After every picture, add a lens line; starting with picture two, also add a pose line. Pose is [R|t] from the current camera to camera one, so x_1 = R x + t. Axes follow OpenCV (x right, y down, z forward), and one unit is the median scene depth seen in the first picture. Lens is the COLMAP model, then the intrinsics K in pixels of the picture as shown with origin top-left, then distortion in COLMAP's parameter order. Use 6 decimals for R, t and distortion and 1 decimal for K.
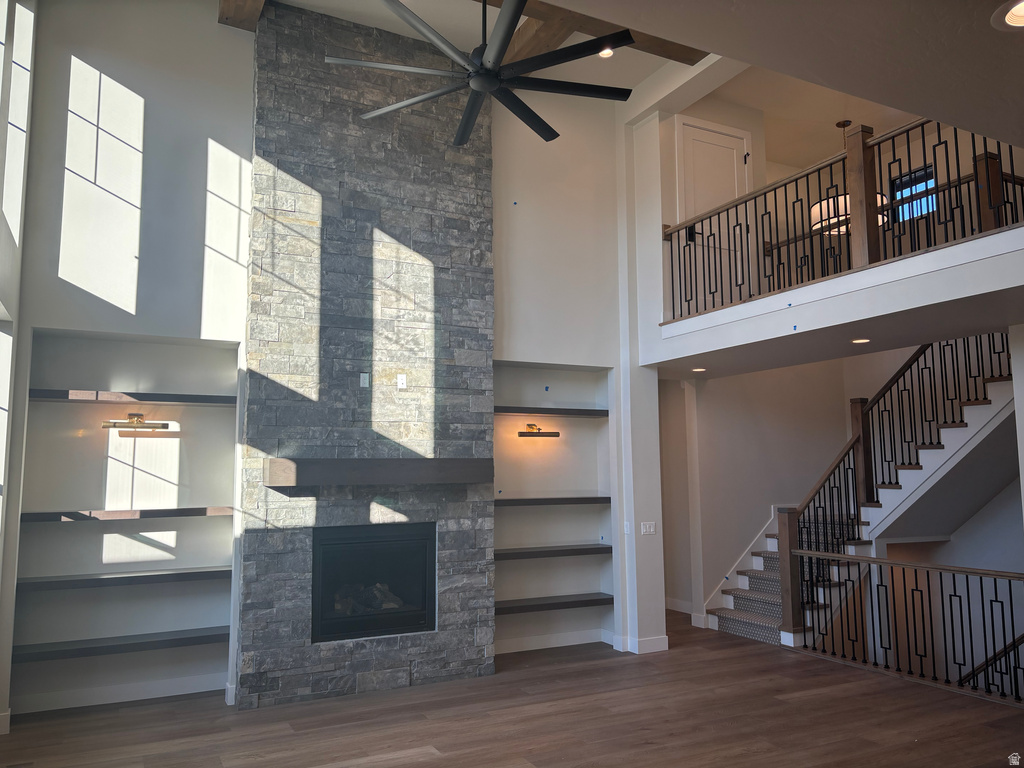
lens RADIAL K [[777.9, 0, 512.0], [0, 777.9, 384.0], [0, 0, 1]] dist [0.006439, -0.001292]
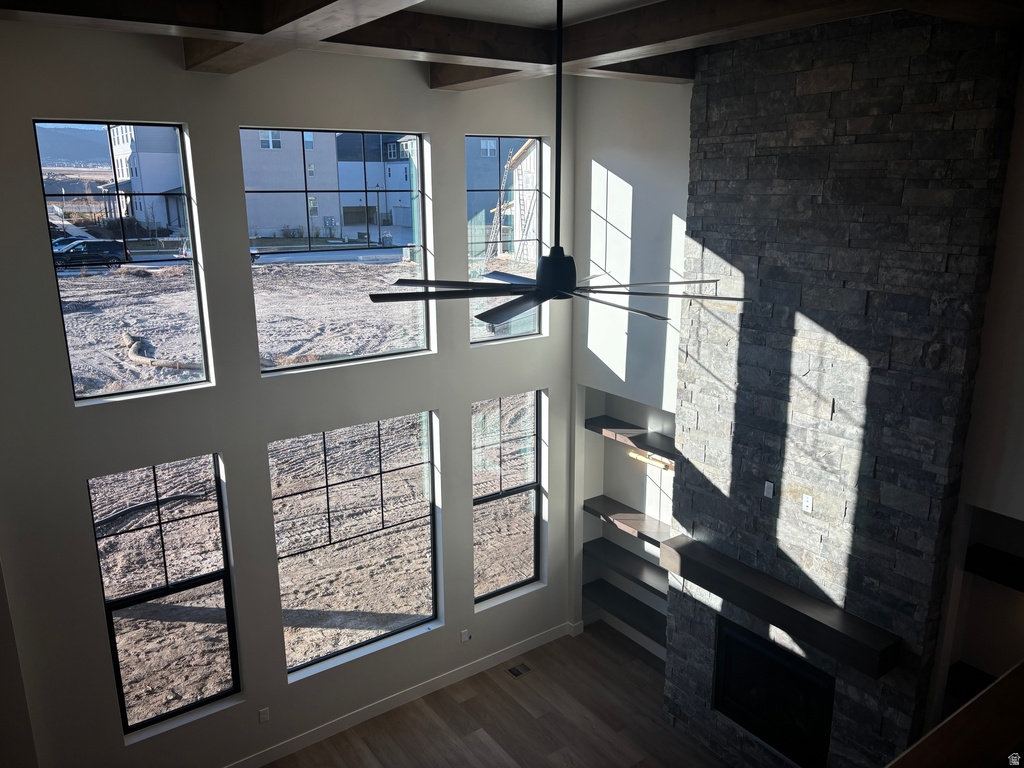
lens RADIAL K [[777.9, 0, 512.0], [0, 777.9, 384.0], [0, 0, 1]] dist [0.006439, -0.001292]
pose [[0.144847, 0.249446, -0.957495, 0.566751], [0.113717, 0.957091, 0.266544, -0.377246], [0.982898, -0.147492, 0.110266, 0.619710]]
